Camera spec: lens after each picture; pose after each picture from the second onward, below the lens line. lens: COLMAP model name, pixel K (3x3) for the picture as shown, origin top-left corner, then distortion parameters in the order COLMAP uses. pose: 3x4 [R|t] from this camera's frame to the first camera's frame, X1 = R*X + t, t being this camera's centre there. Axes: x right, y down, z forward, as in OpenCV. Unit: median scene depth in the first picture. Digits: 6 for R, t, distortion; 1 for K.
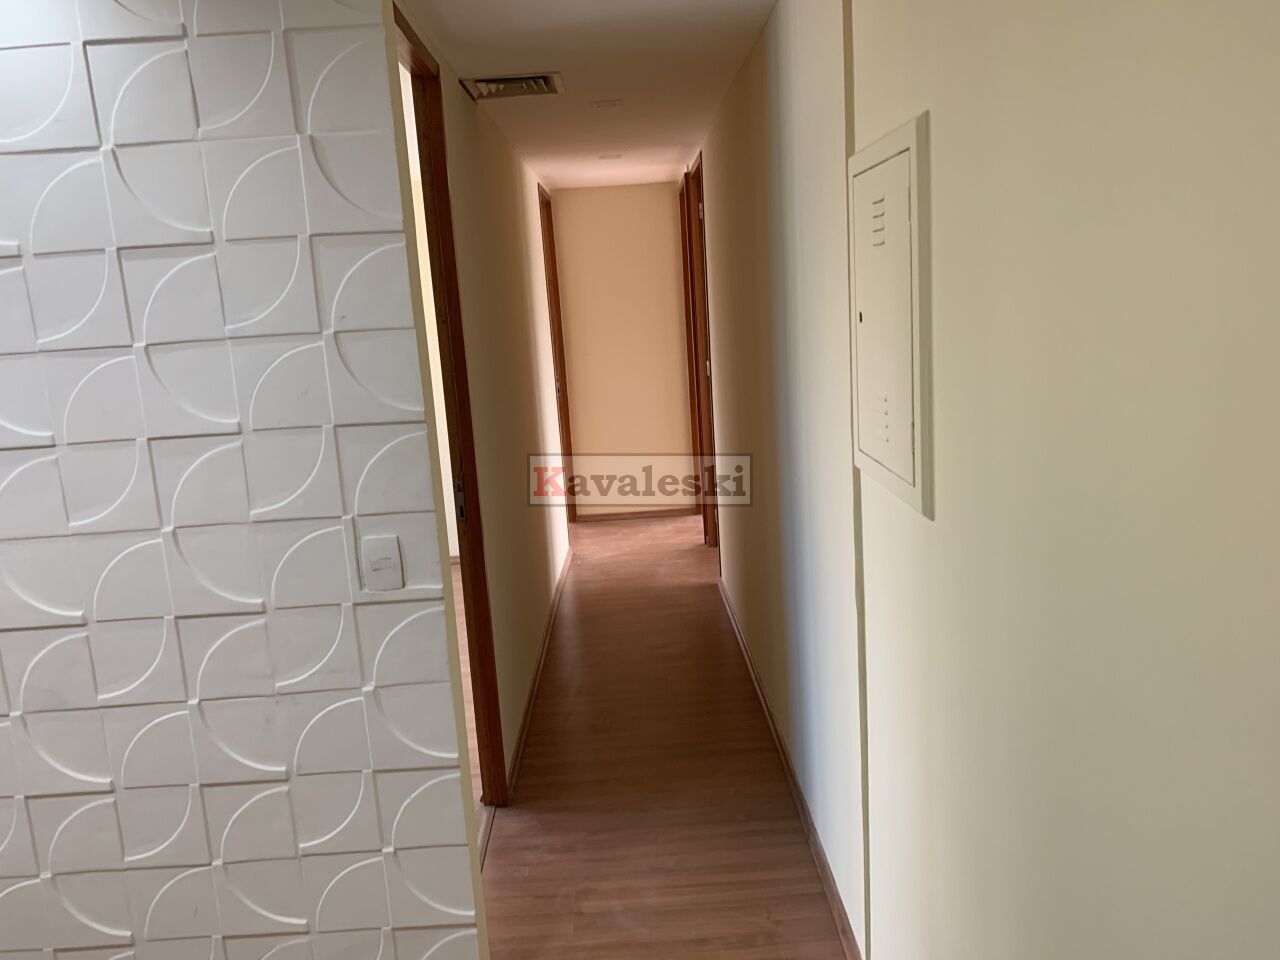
lens RADIAL K [[976.8, 0, 644.3], [0, 976.8, 476.0], [0, 0, 1]] dist [0.031442, -0.047014]
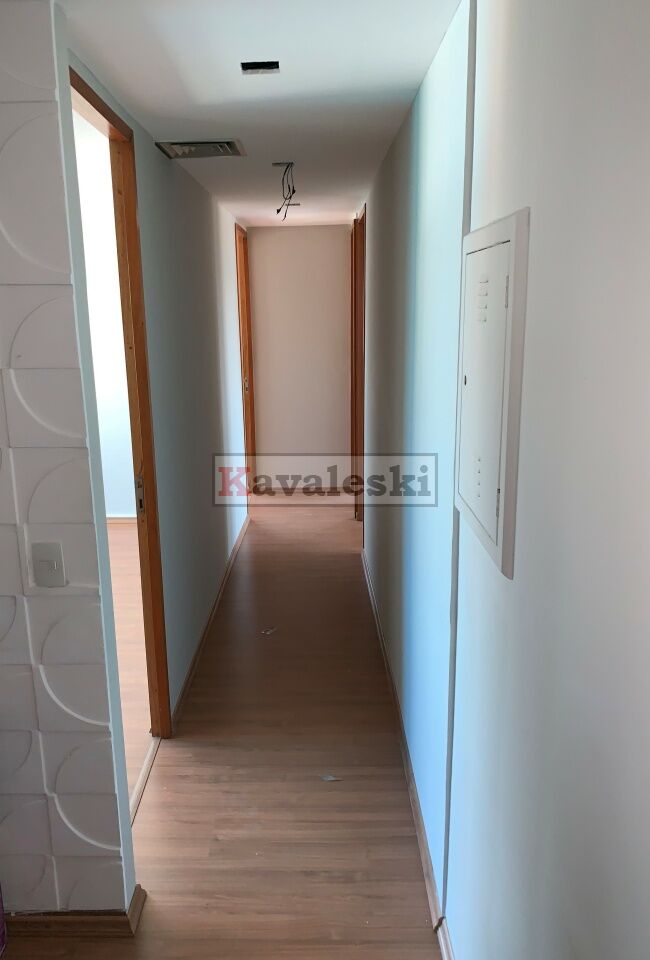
lens RADIAL K [[744.5, 0, 297.8], [0, 744.5, 479.6], [0, 0, 1]] dist [-0.003396, 0.000456]
pose [[0.997903, 0.052970, -0.037199, 0.041744], [-0.050932, 0.997255, 0.053752, -0.053110], [0.039944, -0.051744, 0.997861, 0.081724]]
